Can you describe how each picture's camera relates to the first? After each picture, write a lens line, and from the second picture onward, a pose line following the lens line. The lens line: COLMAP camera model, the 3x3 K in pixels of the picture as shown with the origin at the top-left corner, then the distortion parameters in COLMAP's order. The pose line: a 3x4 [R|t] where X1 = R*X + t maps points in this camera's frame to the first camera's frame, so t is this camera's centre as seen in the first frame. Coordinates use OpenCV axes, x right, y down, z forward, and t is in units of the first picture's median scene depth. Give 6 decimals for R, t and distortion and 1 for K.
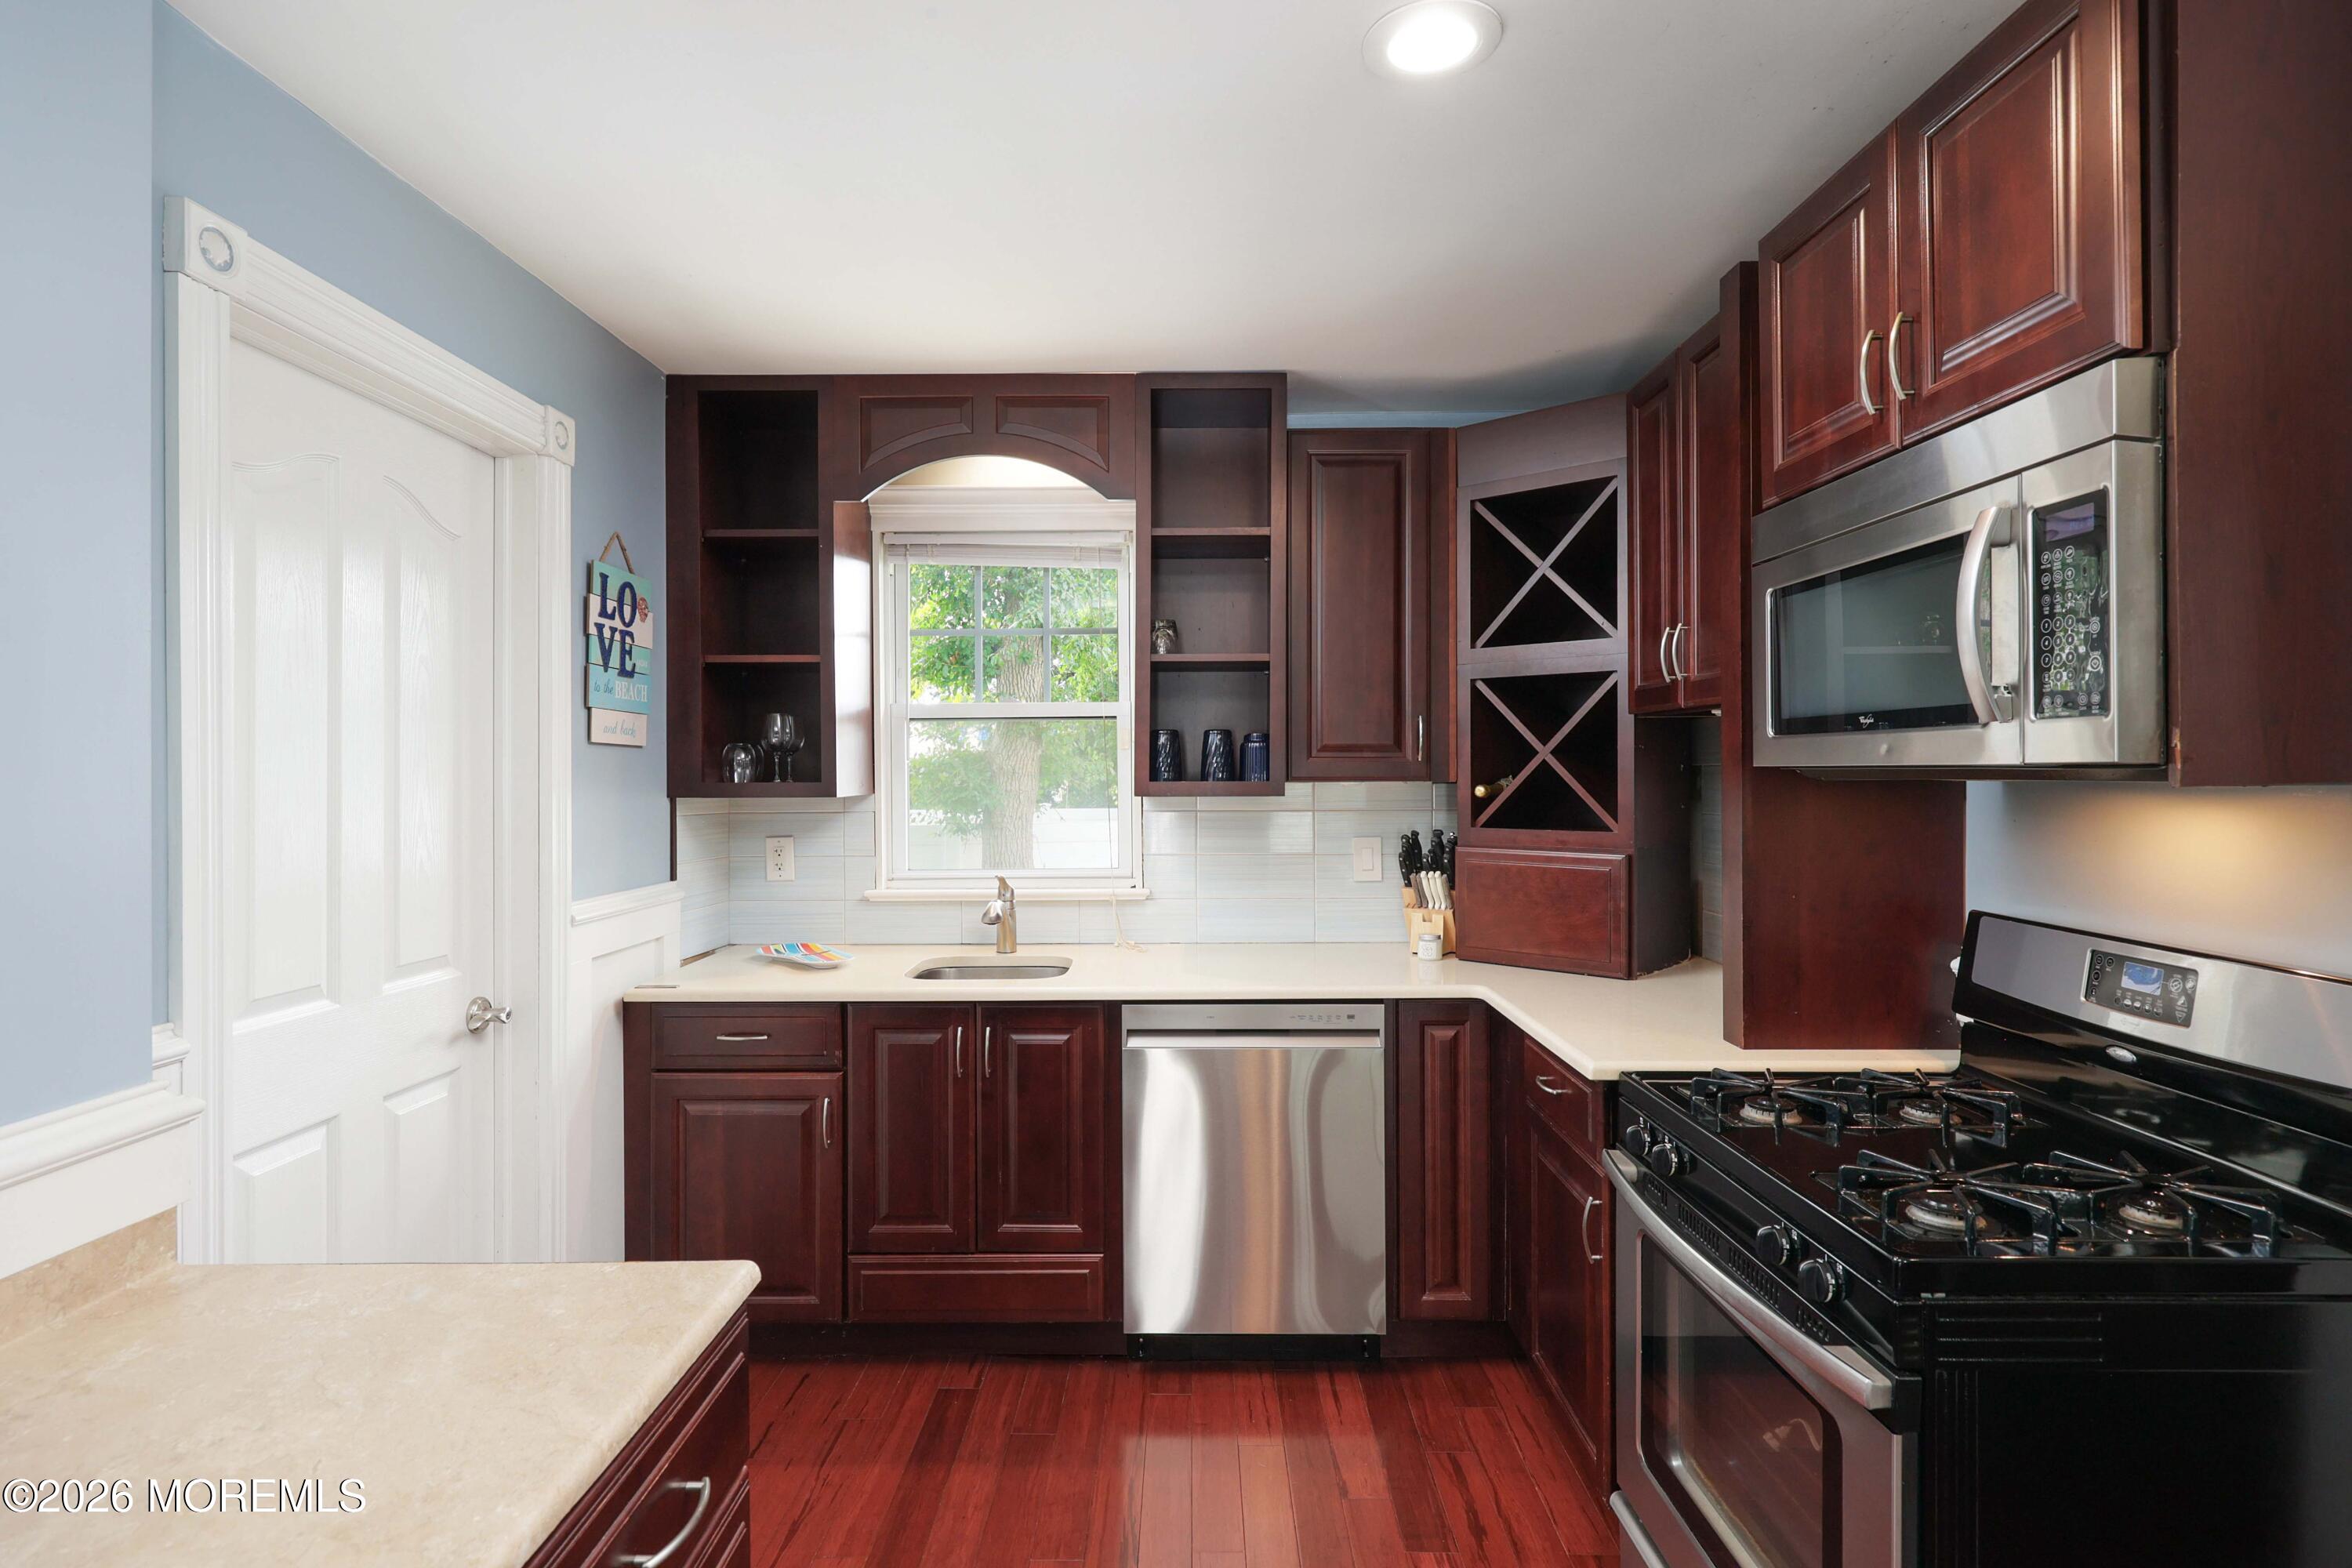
lens RADIAL K [[1198.6, 0, 1165.7], [0, 1198.6, 777.7], [0, 0, 1]] dist [-0.000231, 0.000363]
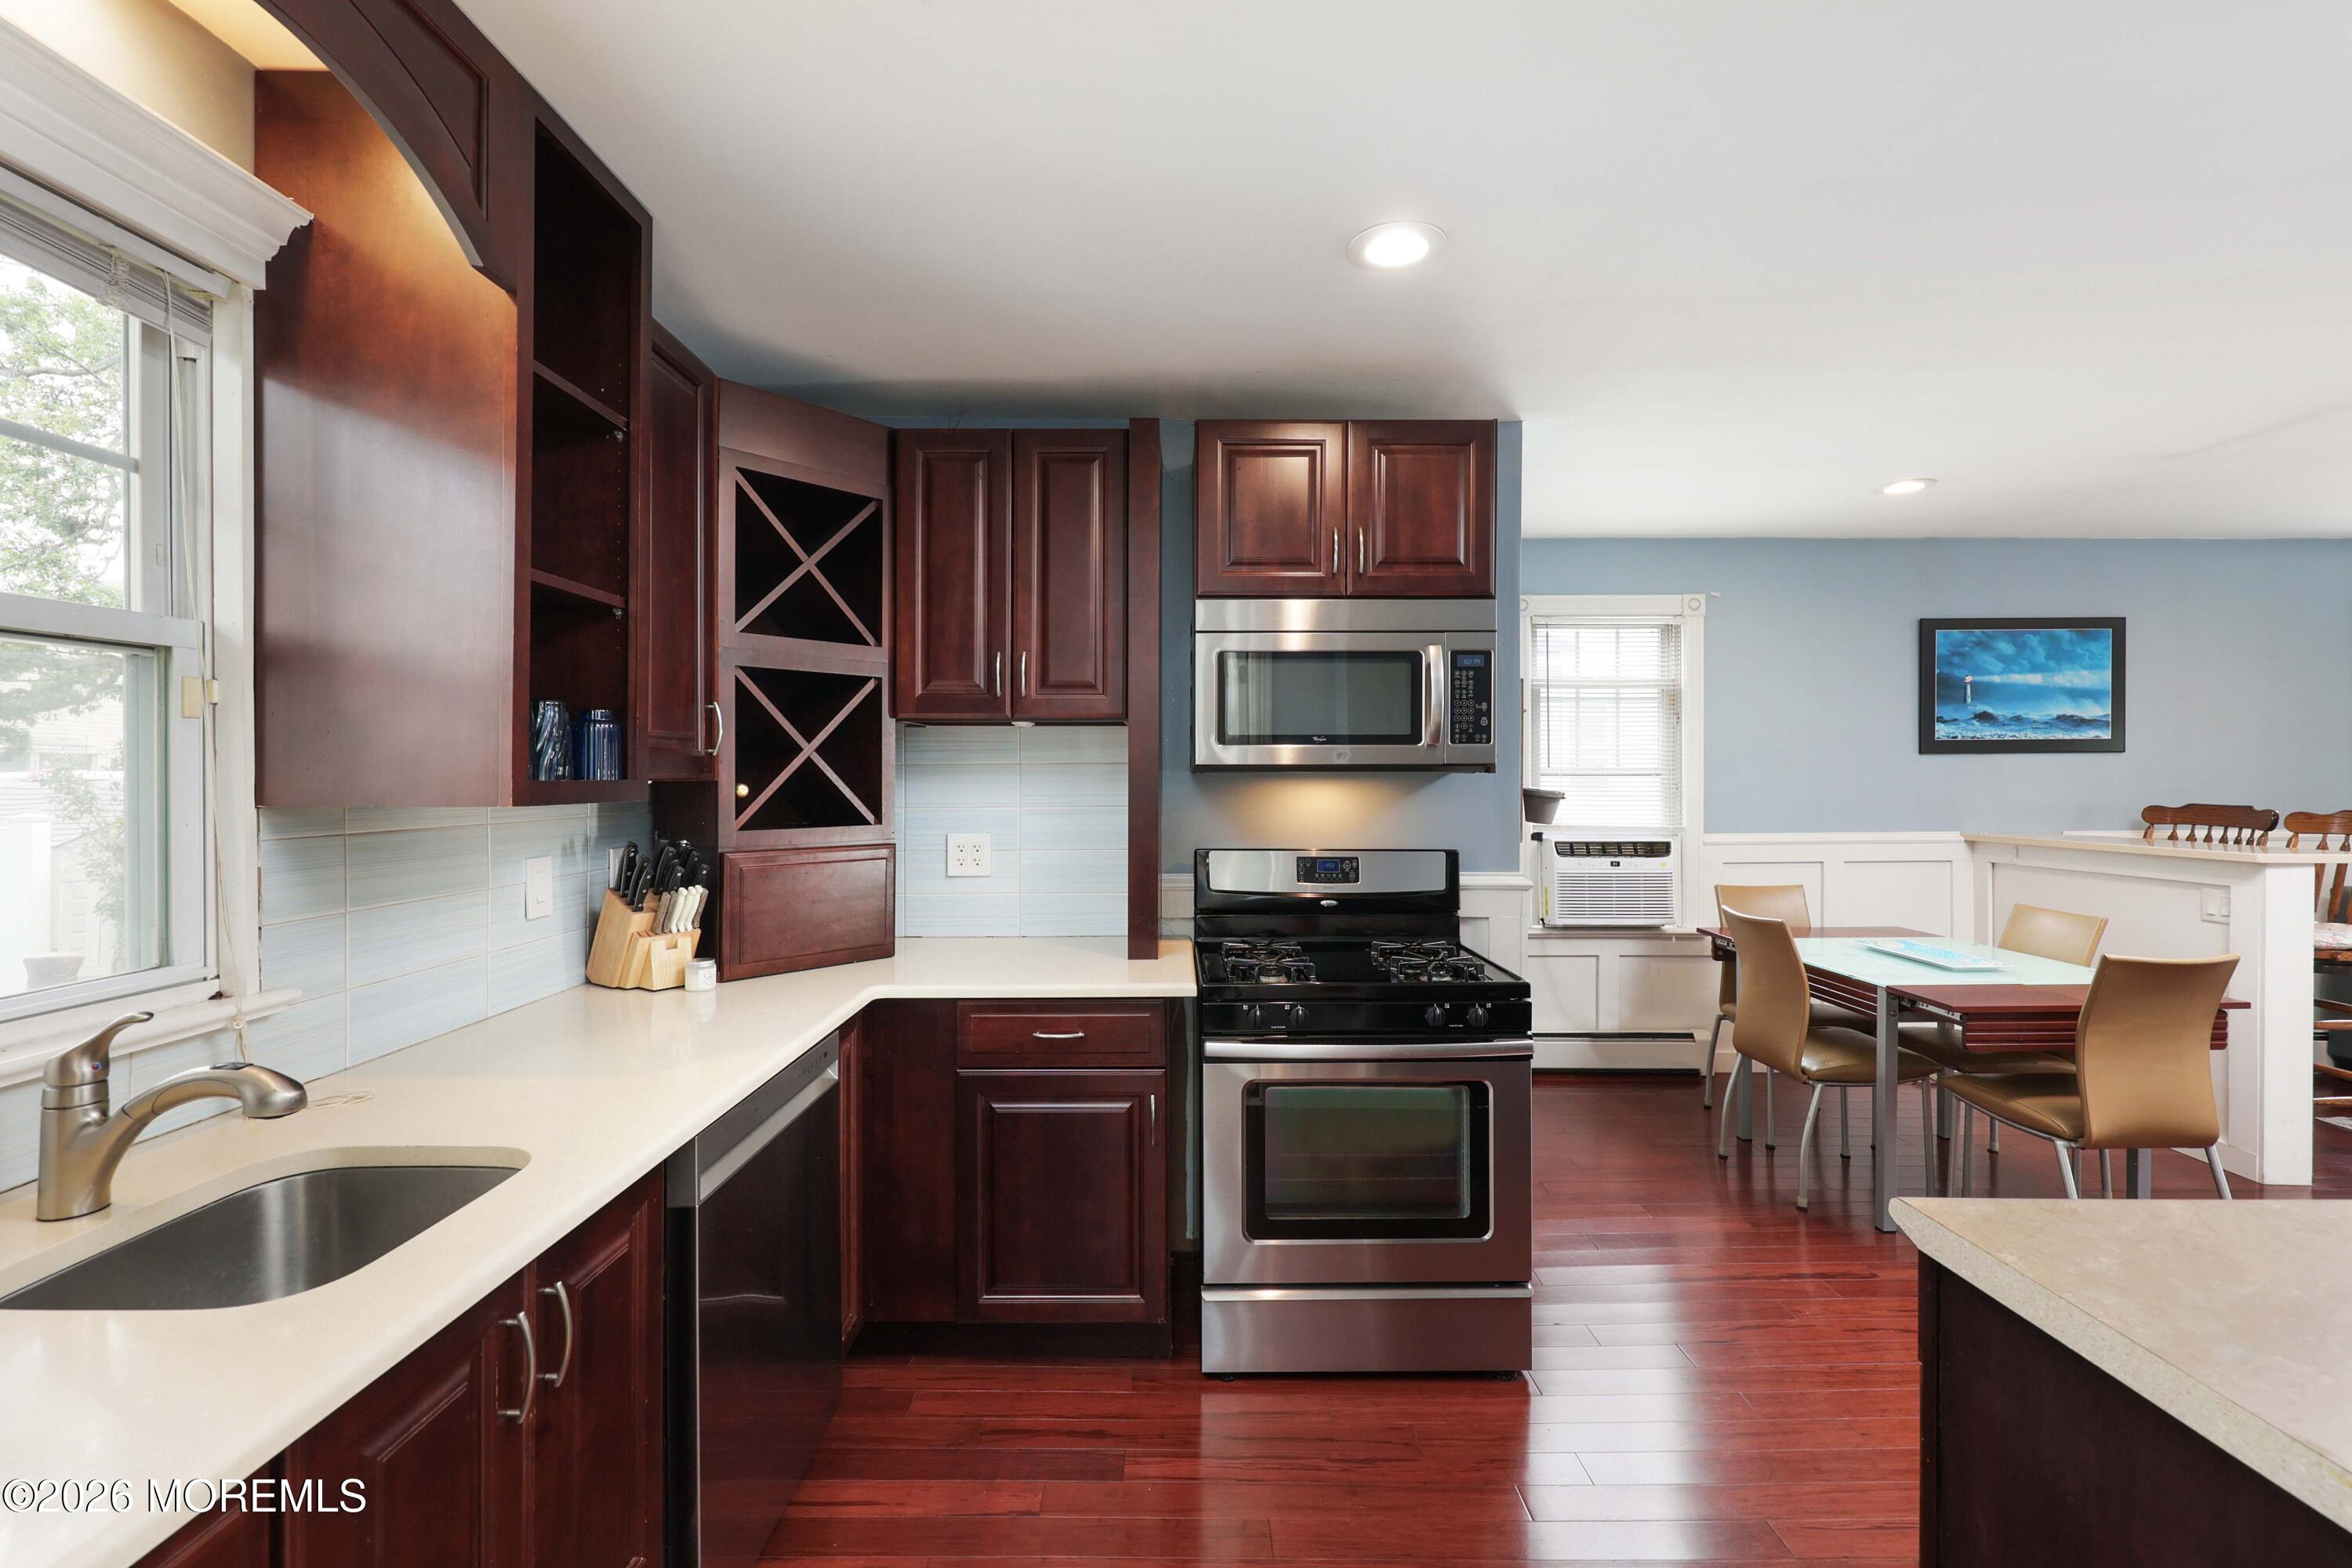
lens RADIAL K [[1033.9, 0, 1166.0], [0, 1033.9, 772.3], [0, 0, 1]] dist [0.011968, 0.000093]
pose [[-0.029176, 0.005950, 0.999557, -0.571811], [0.009079, 0.999943, -0.005688, 0.005837], [-0.999533, 0.008909, -0.029229, 0.751509]]
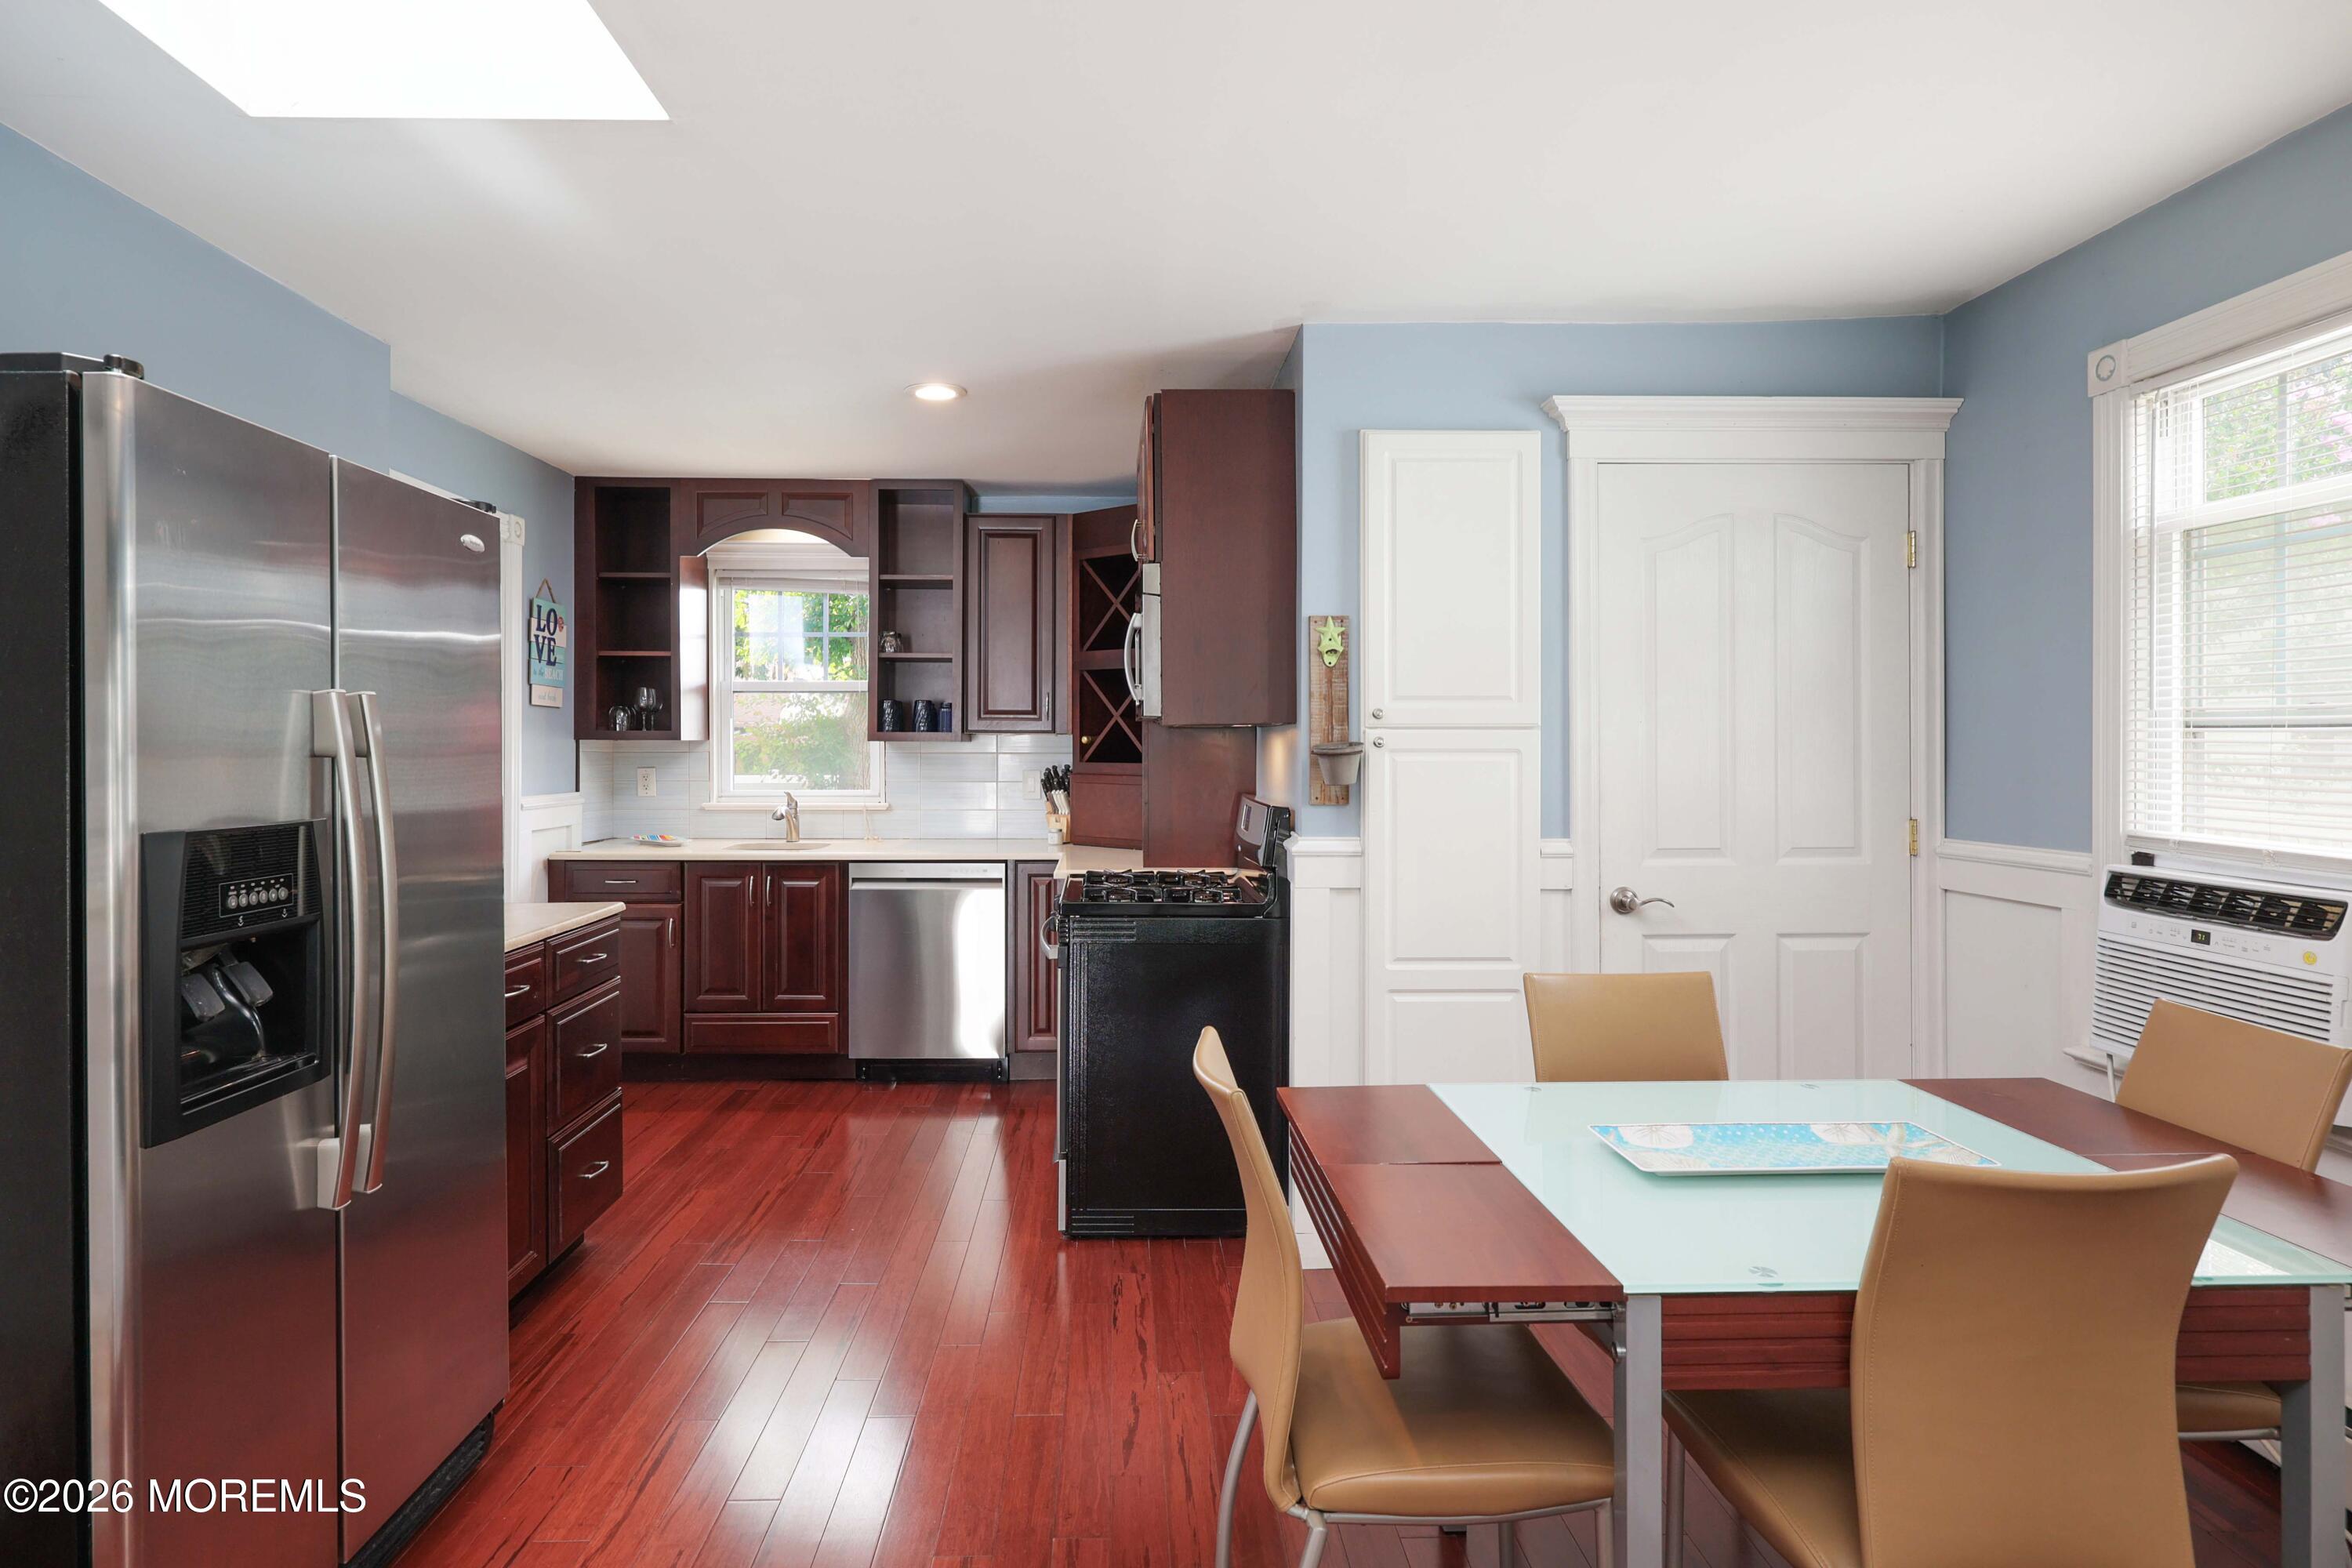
lens RADIAL K [[1278.8, 0, 1126.7], [0, 1278.8, 752.3], [0, 0, 1]] dist [0.002068, -0.000635]
pose [[0.999410, 0.006747, 0.033690, 0.281859], [-0.006791, 0.999976, 0.001188, 0.028099], [-0.033682, -0.001416, 0.999432, -0.780761]]
